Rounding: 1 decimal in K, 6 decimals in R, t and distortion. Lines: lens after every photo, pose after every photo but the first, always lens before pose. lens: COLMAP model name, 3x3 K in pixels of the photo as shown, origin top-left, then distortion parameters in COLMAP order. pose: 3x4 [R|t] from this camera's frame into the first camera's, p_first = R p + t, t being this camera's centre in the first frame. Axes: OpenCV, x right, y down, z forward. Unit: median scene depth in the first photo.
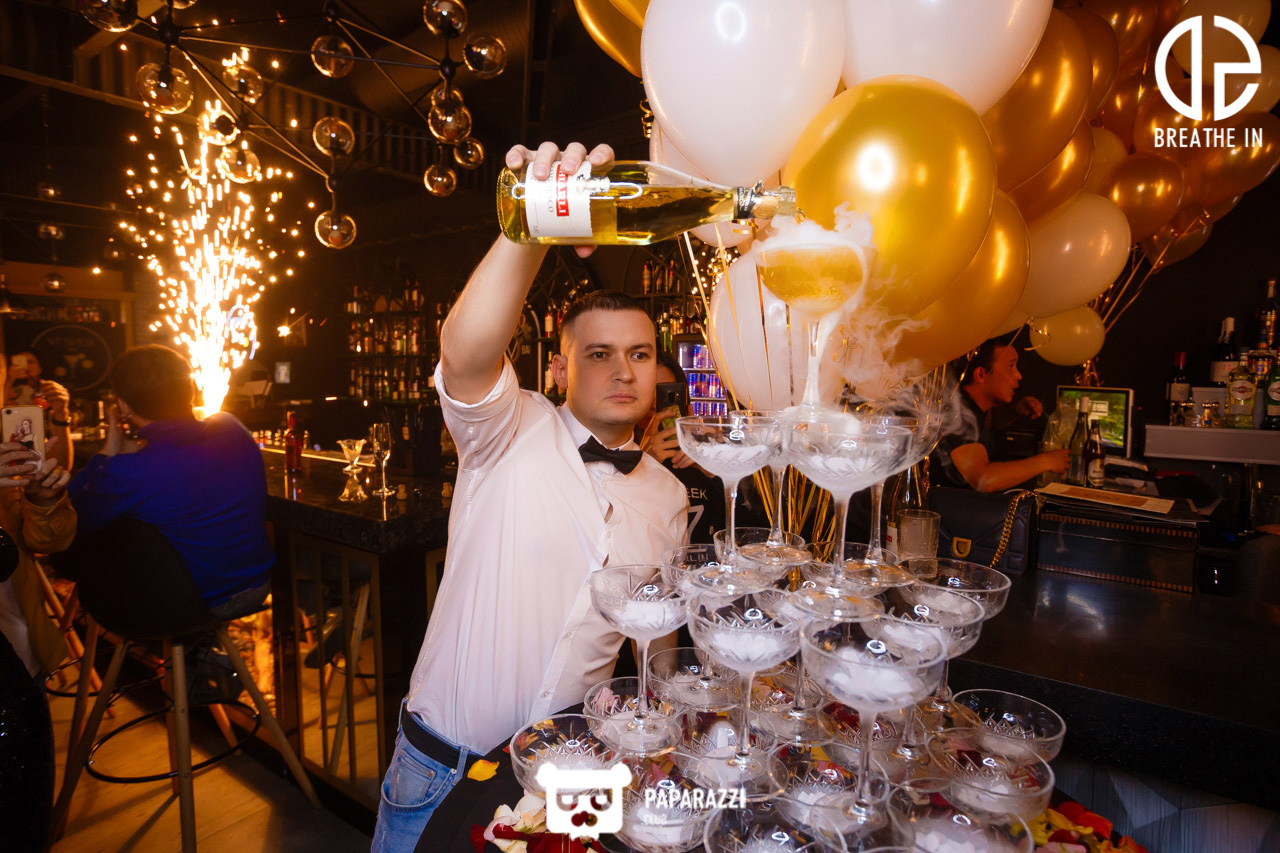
lens RADIAL K [[711.0, 0, 636.0], [0, 711.0, 411.5], [0, 0, 1]] dist [-0.006000, 0.010431]
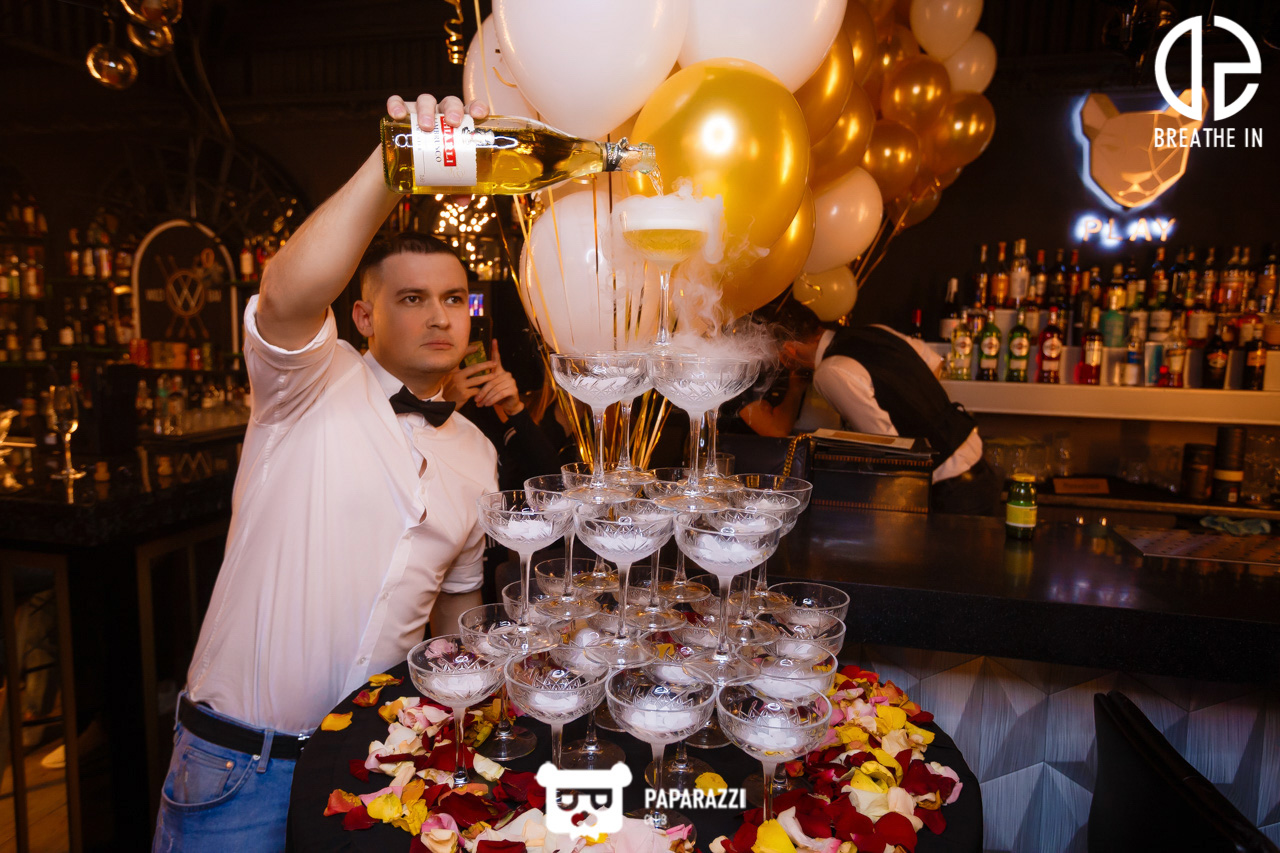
lens RADIAL K [[896.1, 0, 640.0], [0, 896.1, 426.5], [0, 0, 1]] dist [-0.086347, 0.175552]
pose [[0.937365, -0.030011, 0.347055, -0.179262], [0.012504, 0.998539, 0.052575, 0.029966], [-0.348125, -0.044942, 0.936370, -0.216960]]
